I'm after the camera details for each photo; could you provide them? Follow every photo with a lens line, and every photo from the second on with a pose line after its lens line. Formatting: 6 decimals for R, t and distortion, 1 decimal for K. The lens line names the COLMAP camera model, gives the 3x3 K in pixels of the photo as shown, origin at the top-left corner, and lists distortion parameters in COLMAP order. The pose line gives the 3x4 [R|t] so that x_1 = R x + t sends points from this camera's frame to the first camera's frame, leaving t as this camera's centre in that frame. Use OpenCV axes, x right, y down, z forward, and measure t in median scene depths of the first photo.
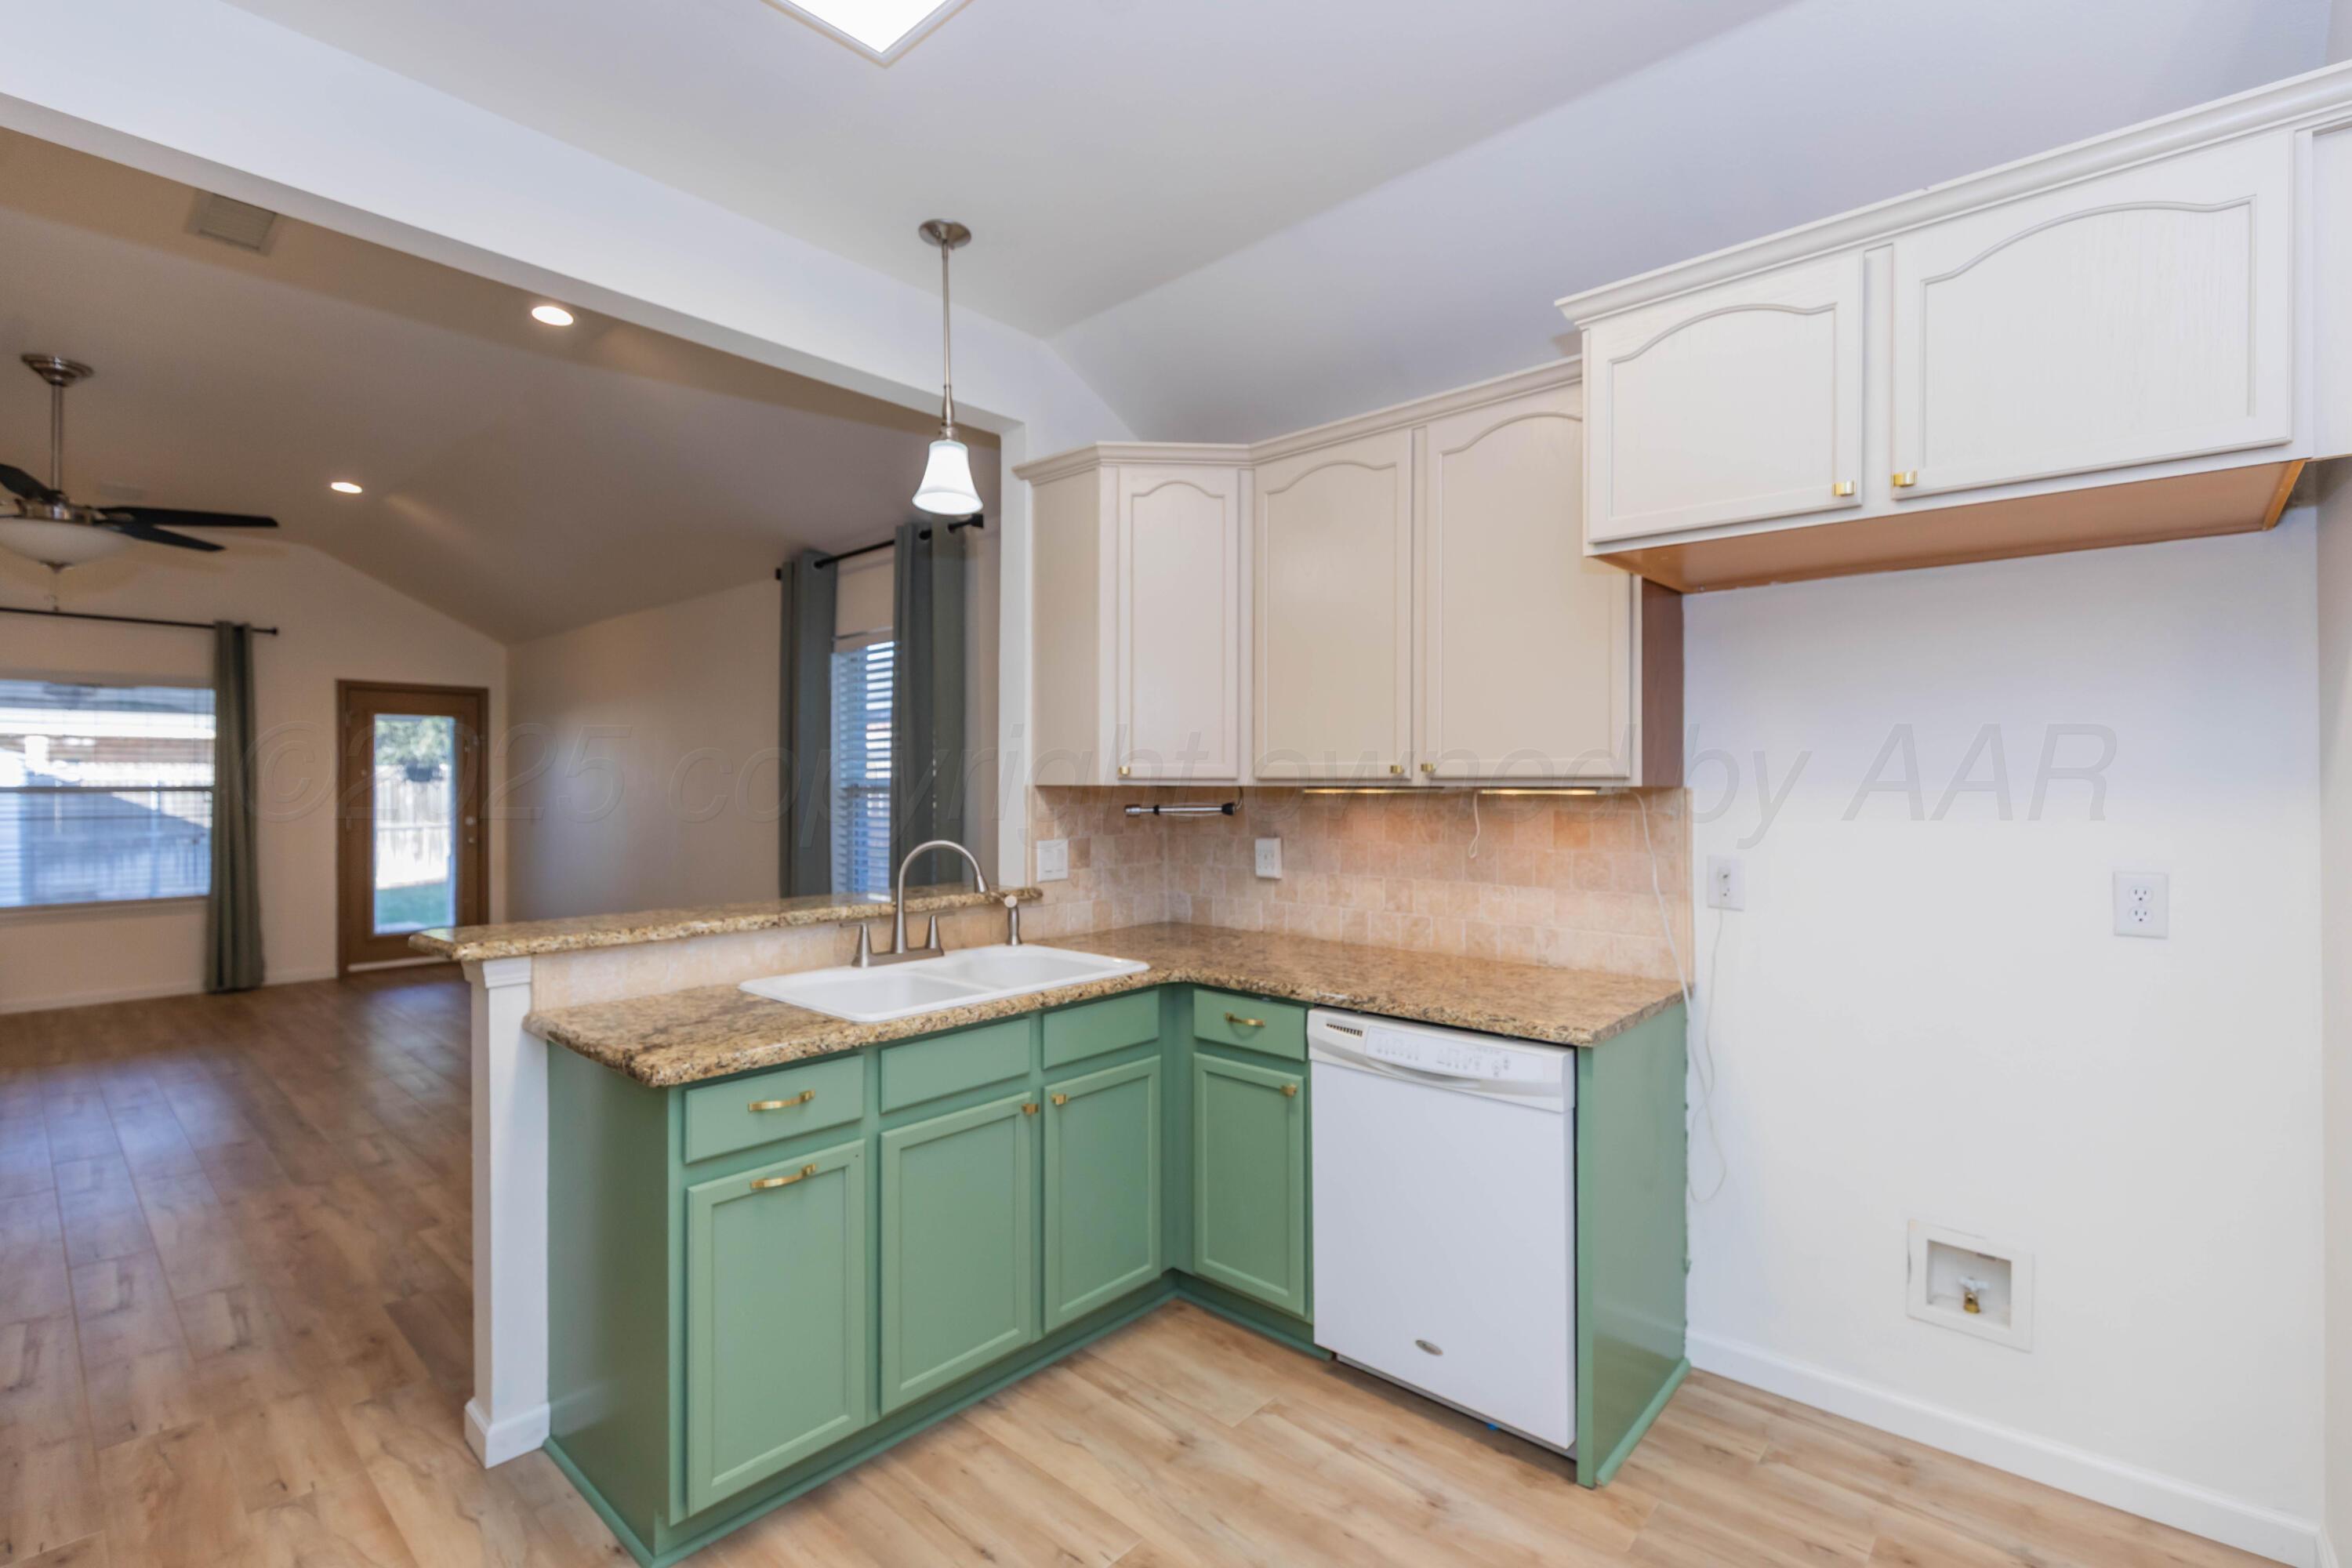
lens RADIAL K [[1078.7, 0, 1212.5], [0, 1078.7, 778.4], [0, 0, 1]] dist [-0.000641, -0.000102]
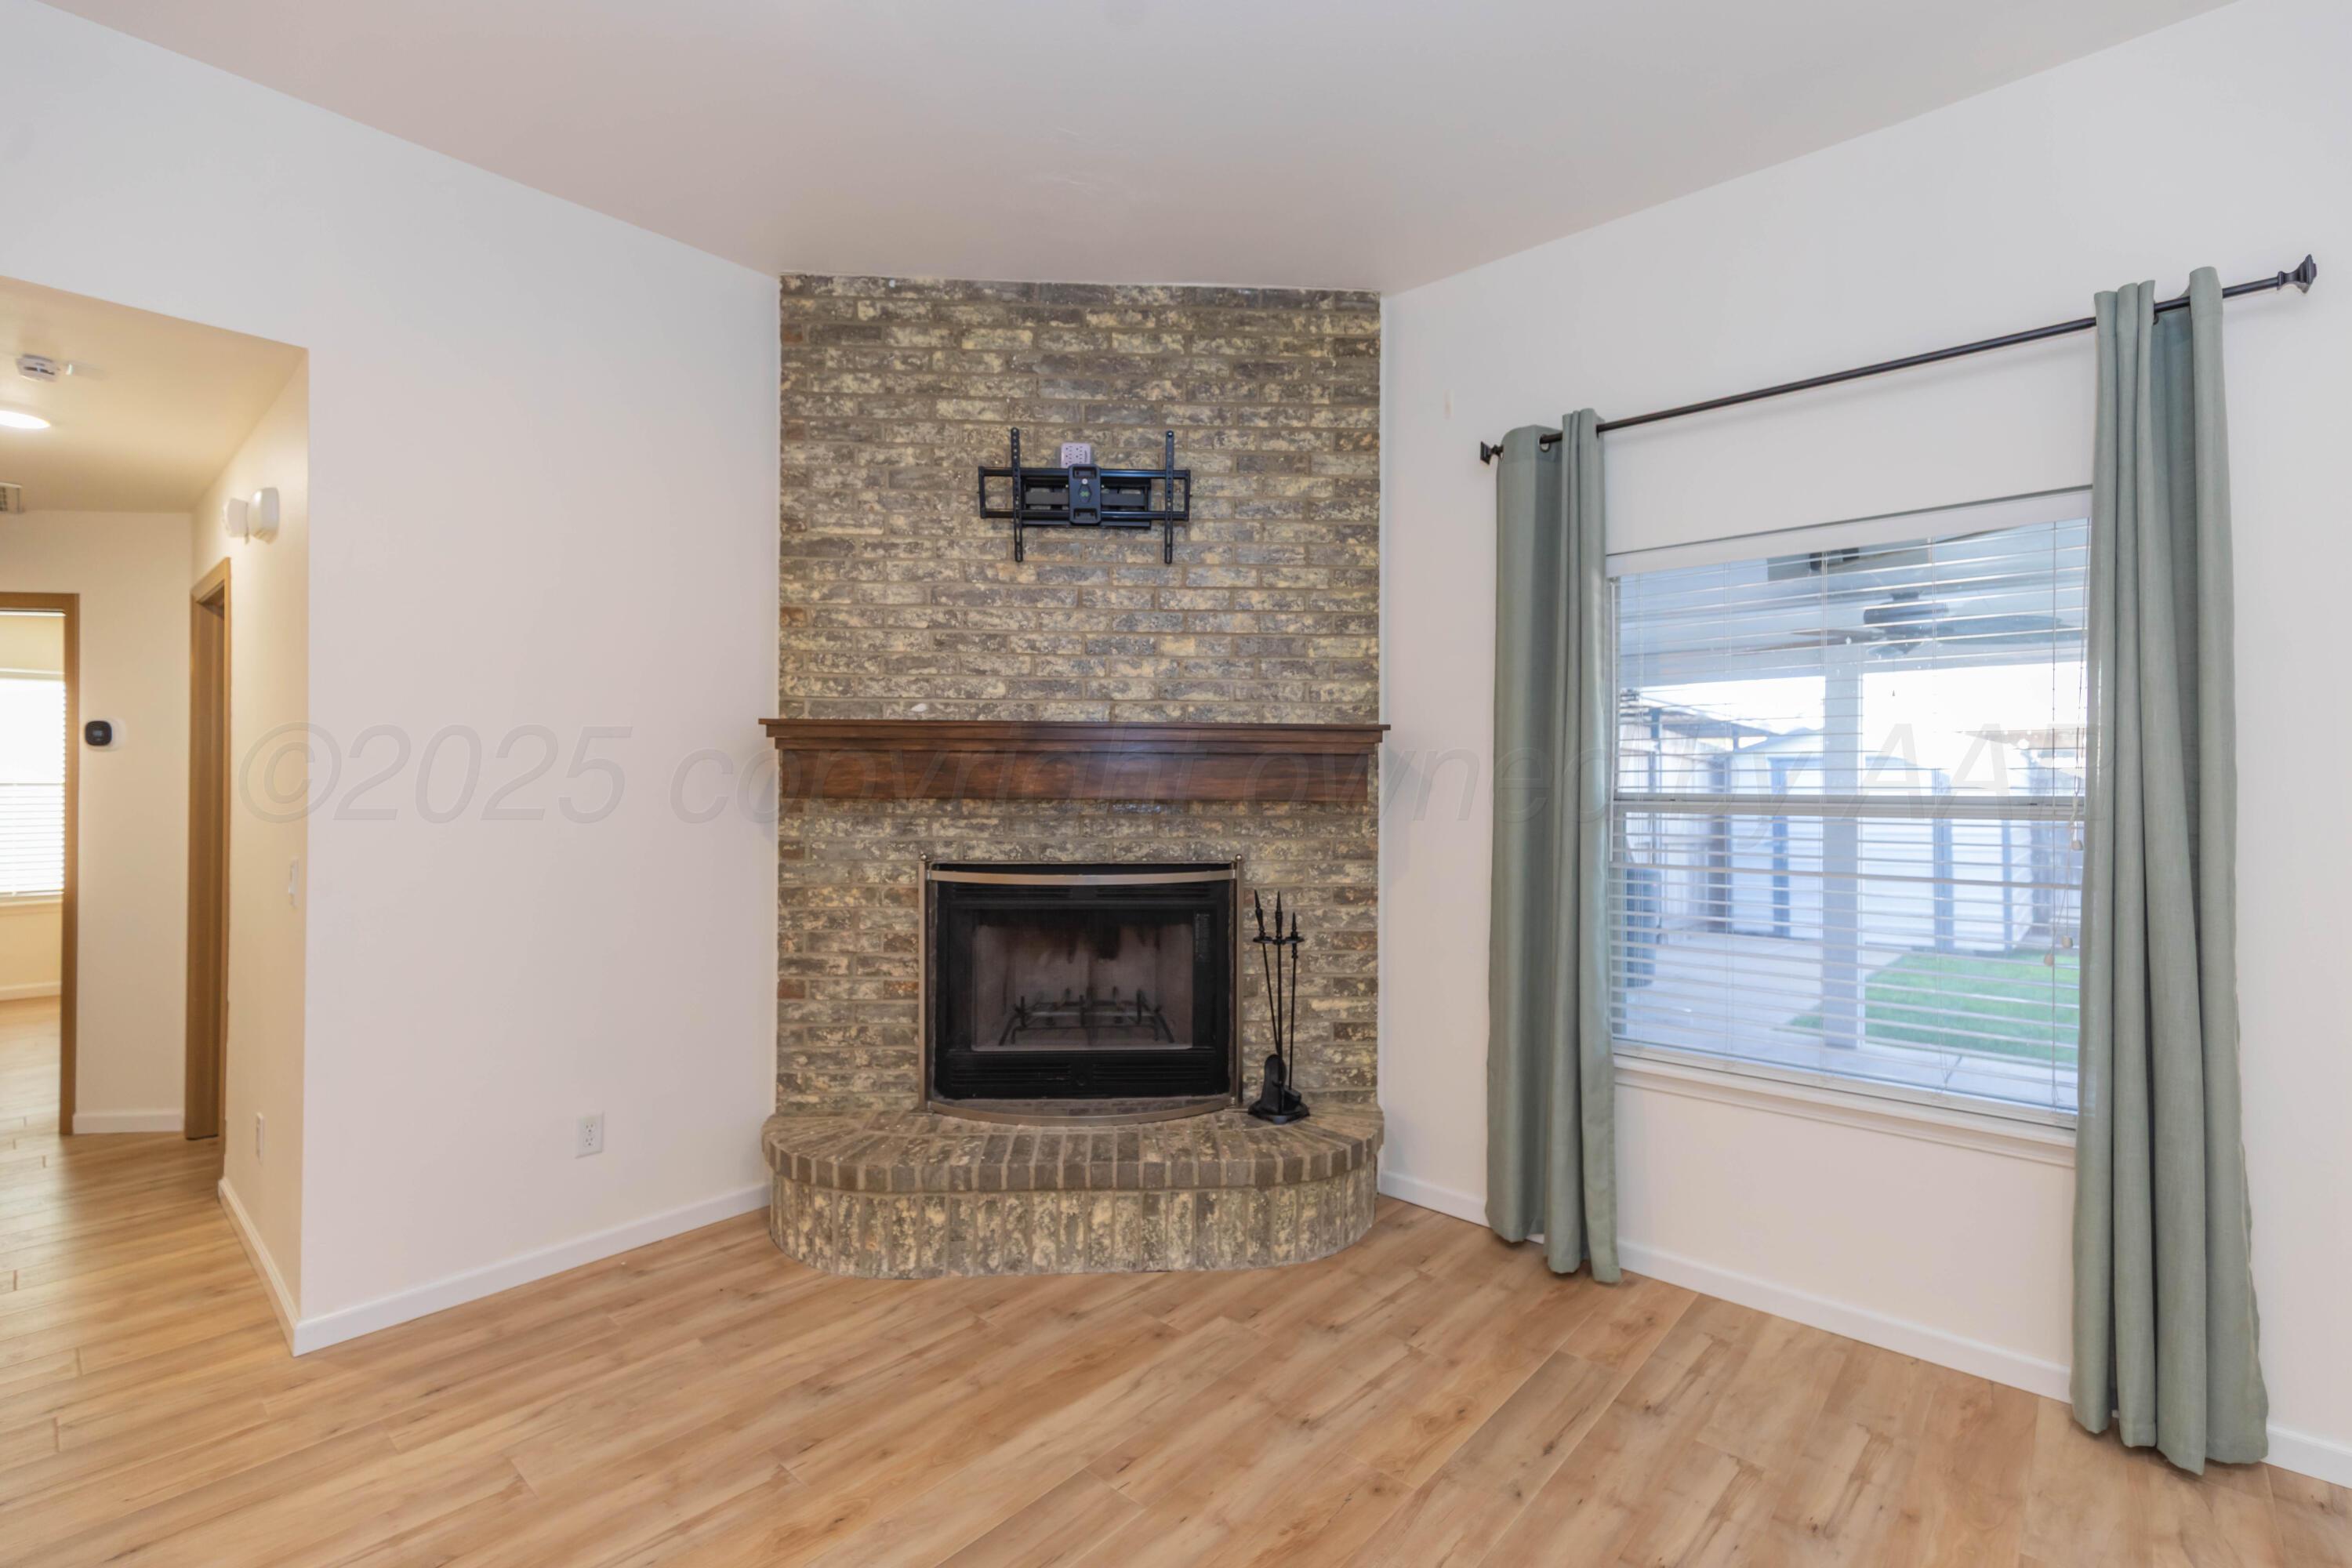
lens RADIAL K [[1044.8, 0, 1193.1], [0, 1044.8, 780.1], [0, 0, 1]] dist [0.009215, -0.000609]
pose [[-0.002027, 0.002773, -0.999994, -0.594346], [0.001987, 0.999994, 0.002769, -0.001519], [0.999996, -0.001982, -0.002032, 0.711879]]
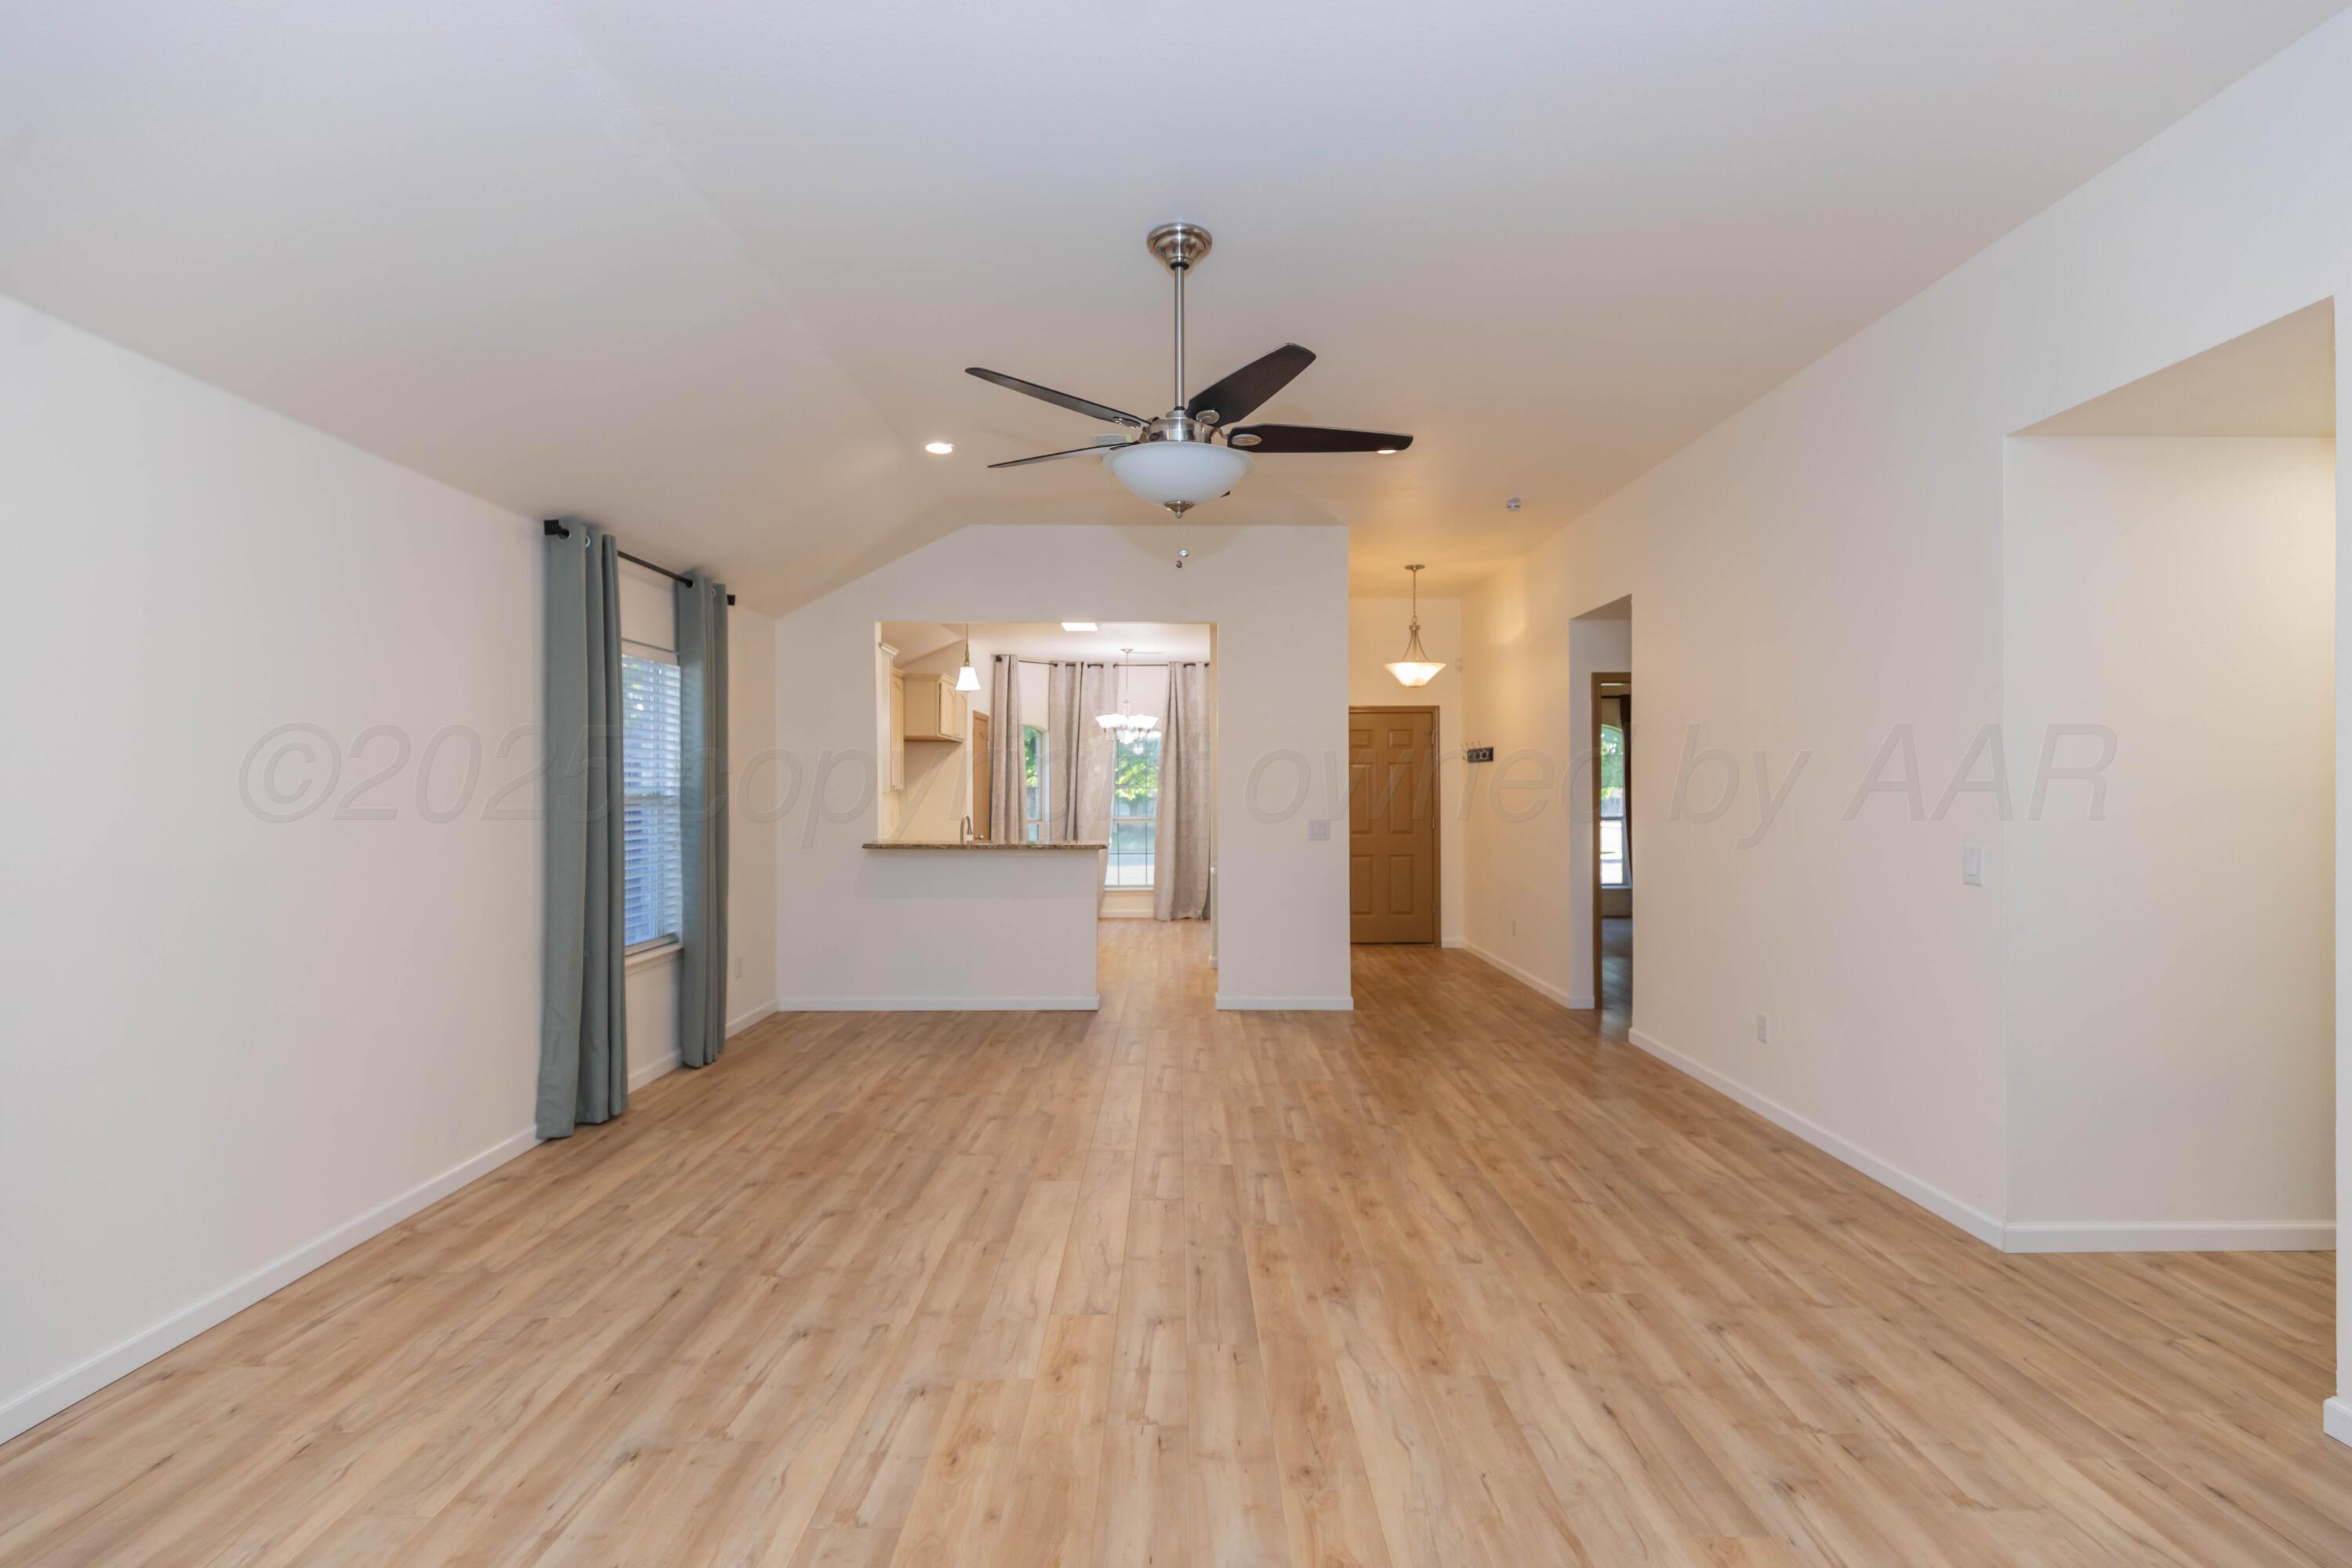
lens RADIAL K [[1027.7, 0, 1176.0], [0, 1027.7, 784.0], [0, 0, 1]] dist [0.003331, -0.000050]
pose [[-0.662057, 0.005121, 0.749436, -0.949945], [-0.001351, 0.999967, -0.008027, 0.001578], [-0.749452, -0.006327, -0.662028, 0.871087]]
